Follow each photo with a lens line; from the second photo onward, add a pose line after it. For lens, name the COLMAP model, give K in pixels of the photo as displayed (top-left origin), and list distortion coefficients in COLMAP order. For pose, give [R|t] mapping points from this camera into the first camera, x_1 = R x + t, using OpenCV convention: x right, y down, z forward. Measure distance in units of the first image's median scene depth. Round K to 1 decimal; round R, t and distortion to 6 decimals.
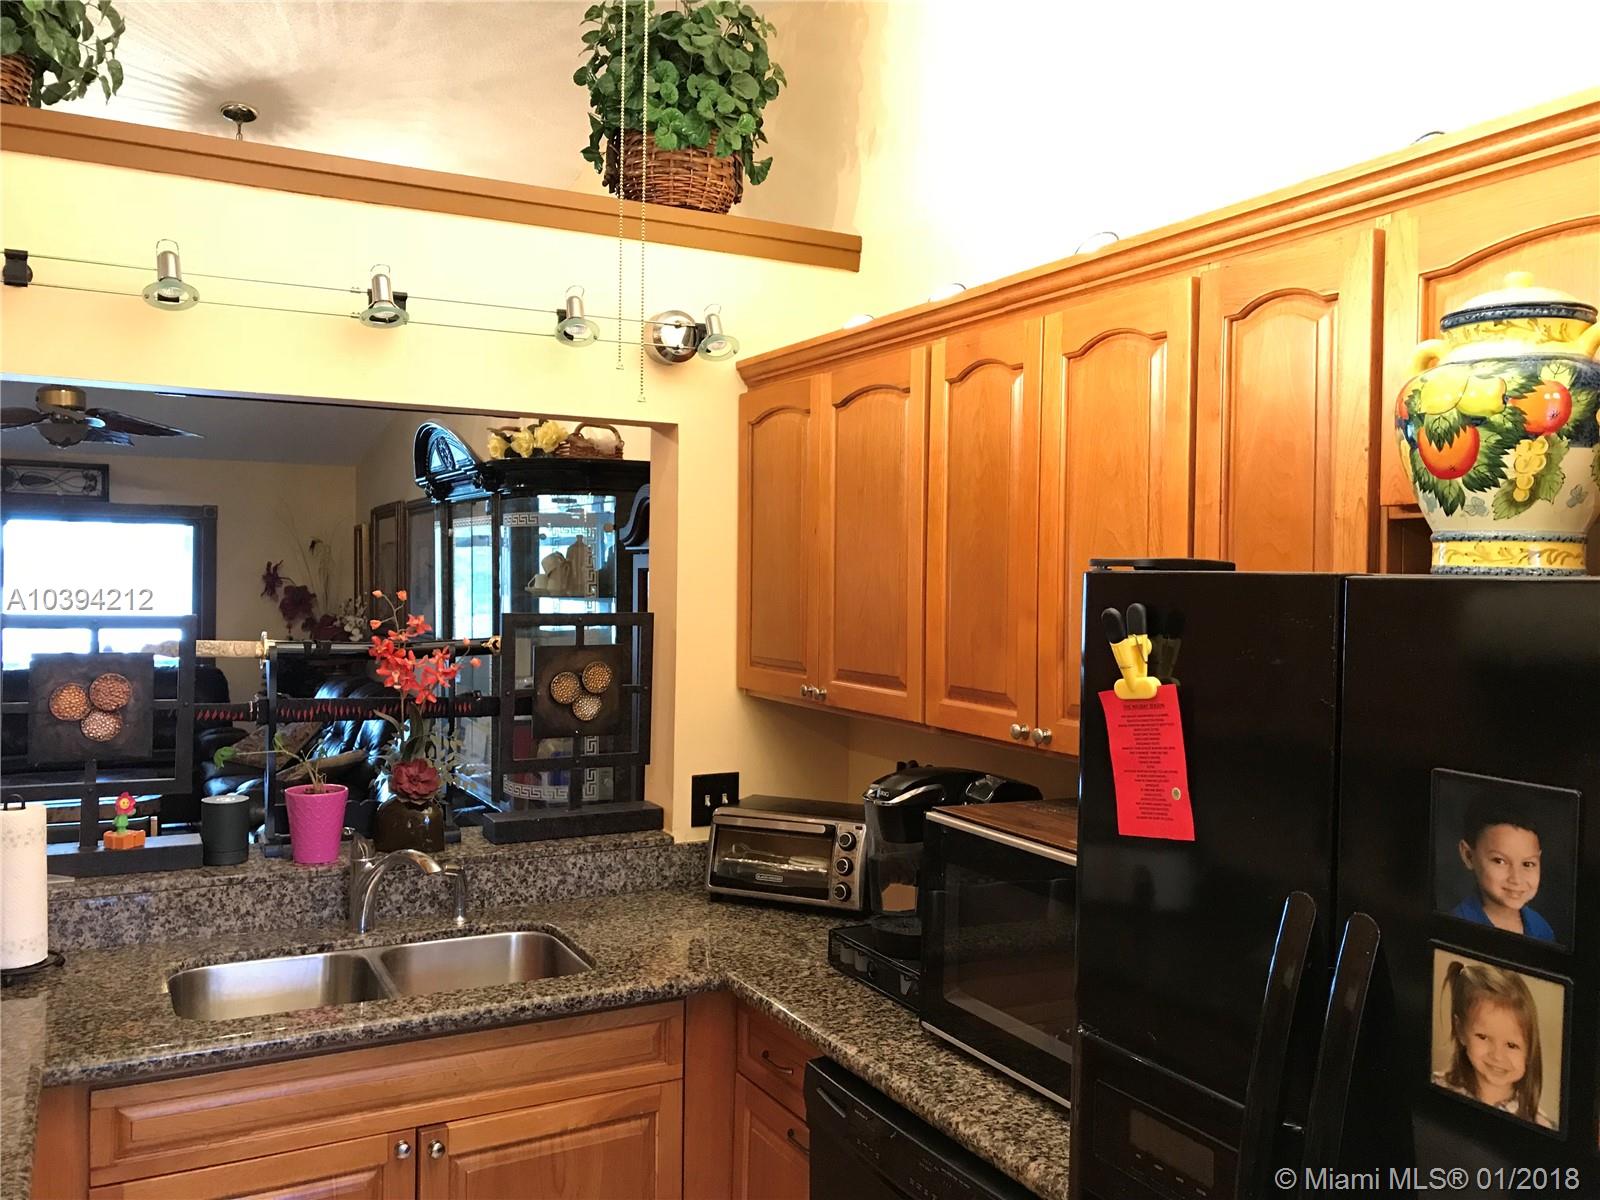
lens RADIAL K [[1315.7, 0, 793.0], [0, 1315.7, 590.3], [0, 0, 1]] dist [0.032883, -0.038821]
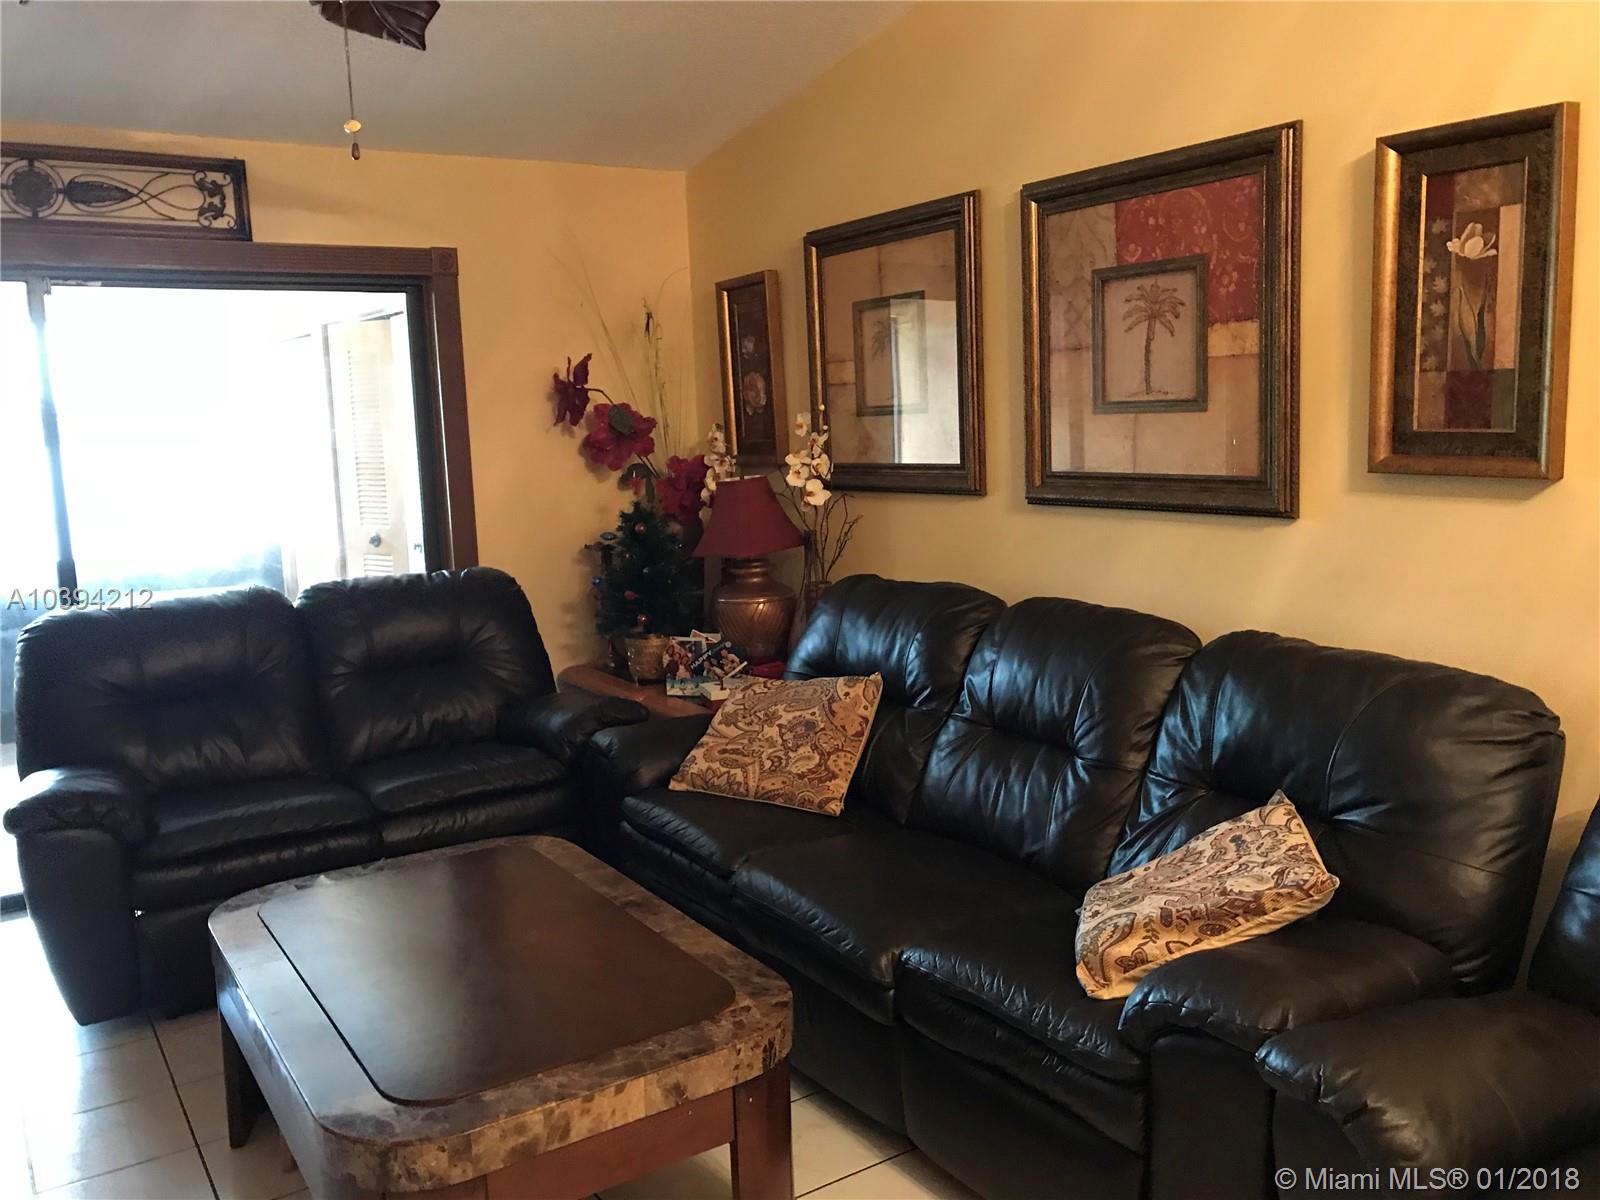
lens RADIAL K [[1315.7, 0, 816.4], [0, 1315.7, 596.8], [0, 0, 1]] dist [0.032883, -0.038821]
pose [[0.993952, -0.062509, 0.090290, -0.367039], [0.049859, 0.989436, 0.136125, 0.005124], [-0.097845, -0.130800, 0.986569, 0.494320]]
